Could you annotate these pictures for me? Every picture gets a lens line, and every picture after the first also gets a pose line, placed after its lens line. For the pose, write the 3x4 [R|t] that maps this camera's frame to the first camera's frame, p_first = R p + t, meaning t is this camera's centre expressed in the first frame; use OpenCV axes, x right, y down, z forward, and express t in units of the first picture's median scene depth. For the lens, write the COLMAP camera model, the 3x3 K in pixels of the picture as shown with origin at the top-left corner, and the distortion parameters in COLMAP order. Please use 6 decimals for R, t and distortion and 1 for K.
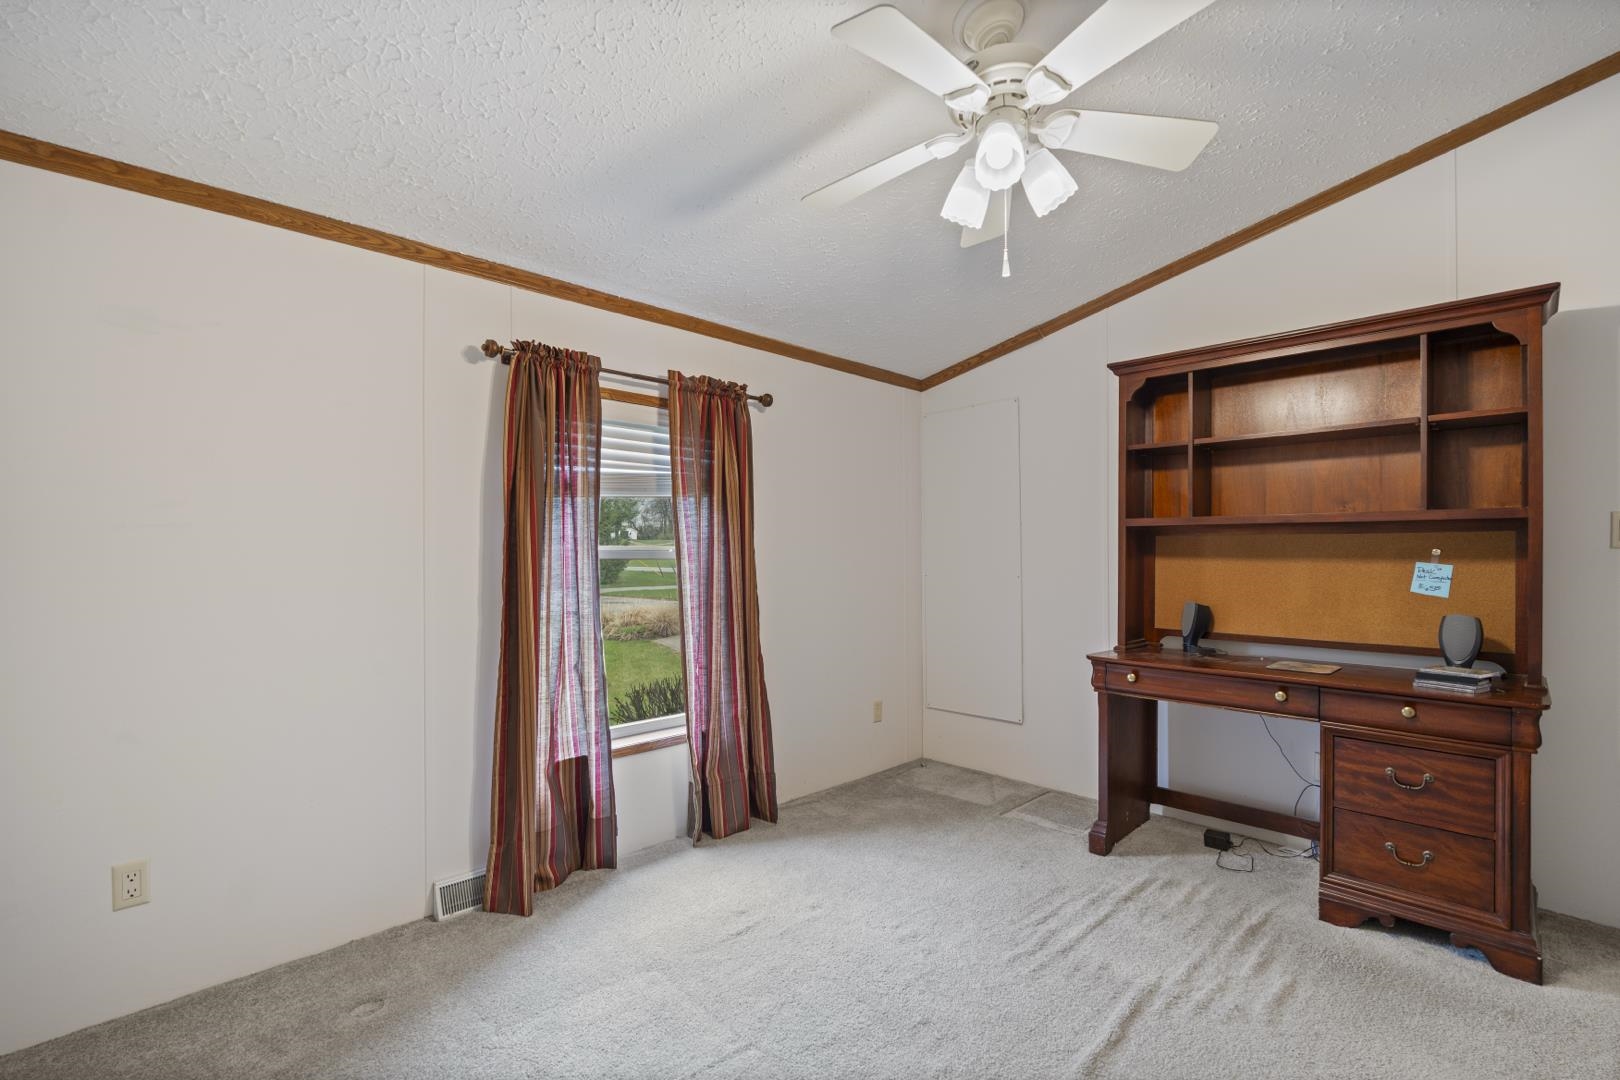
lens RADIAL K [[714.0, 0, 811.3], [0, 714.0, 545.2], [0, 0, 1]] dist [-0.002828, 0.000360]
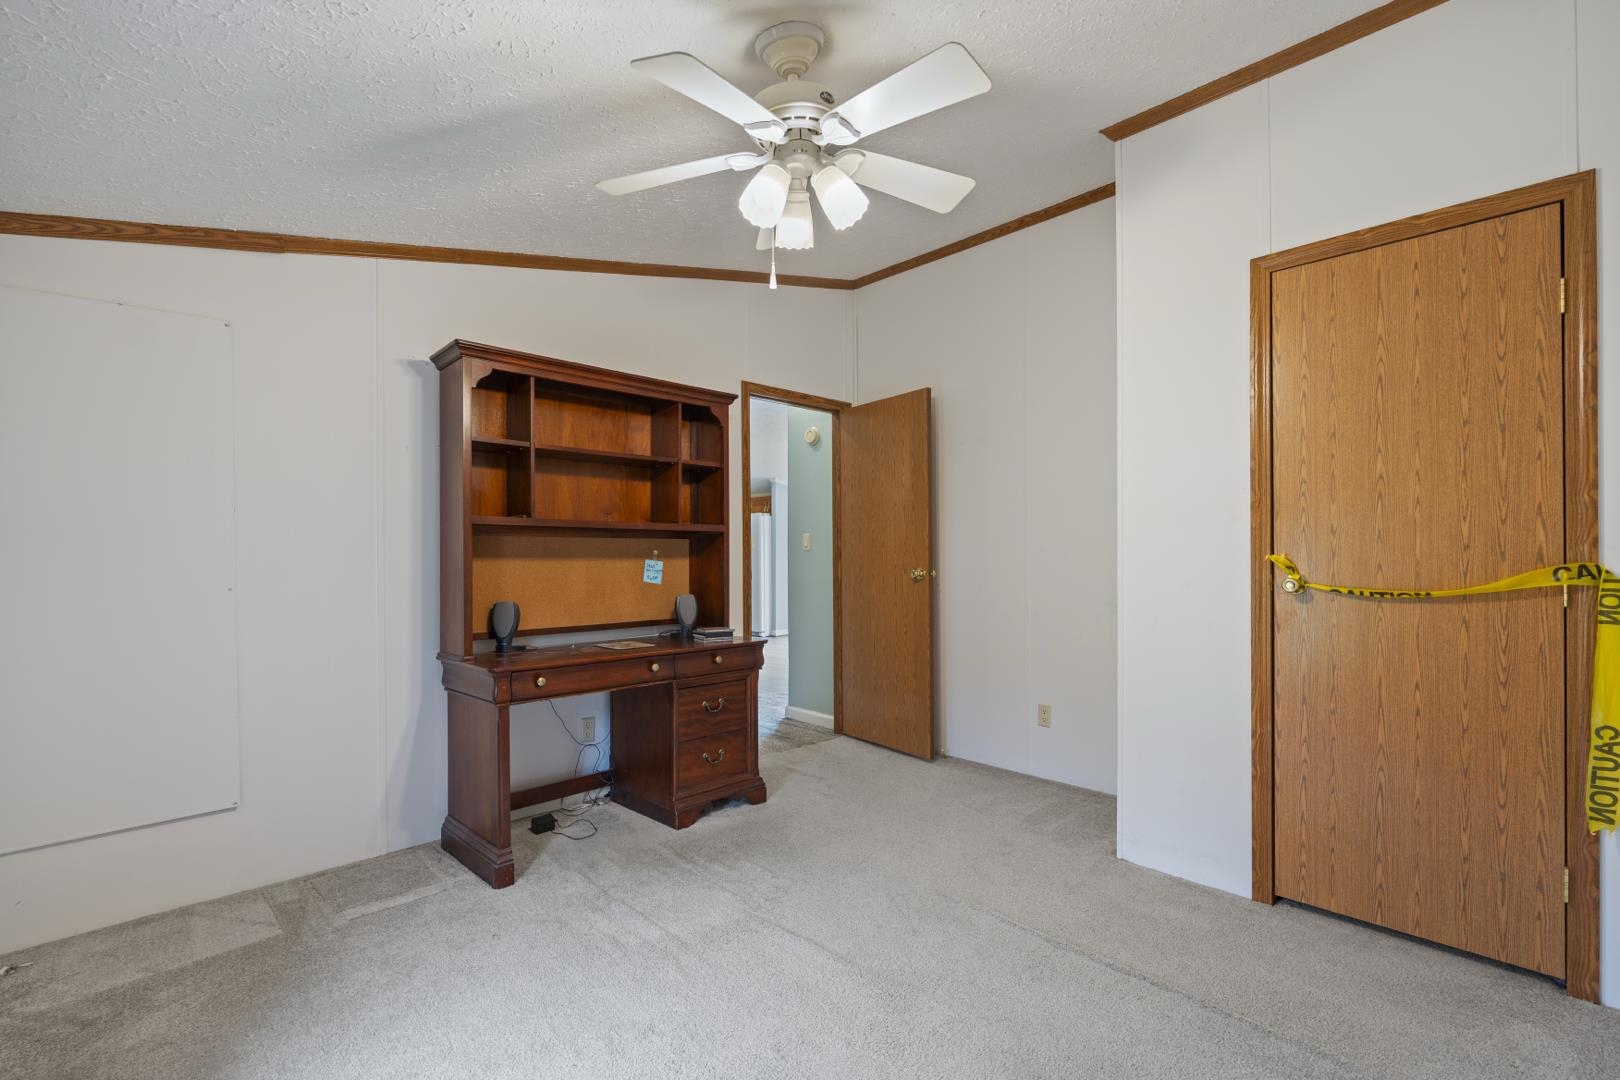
lens RADIAL K [[714.0, 0, 811.2], [0, 714.0, 551.1], [0, 0, 1]] dist [-0.002828, 0.000360]
pose [[0.012701, 0.003149, 0.999914, -0.537391], [-0.007472, 0.999967, -0.003054, 0.008437], [-0.999891, -0.007433, 0.012724, 0.649399]]
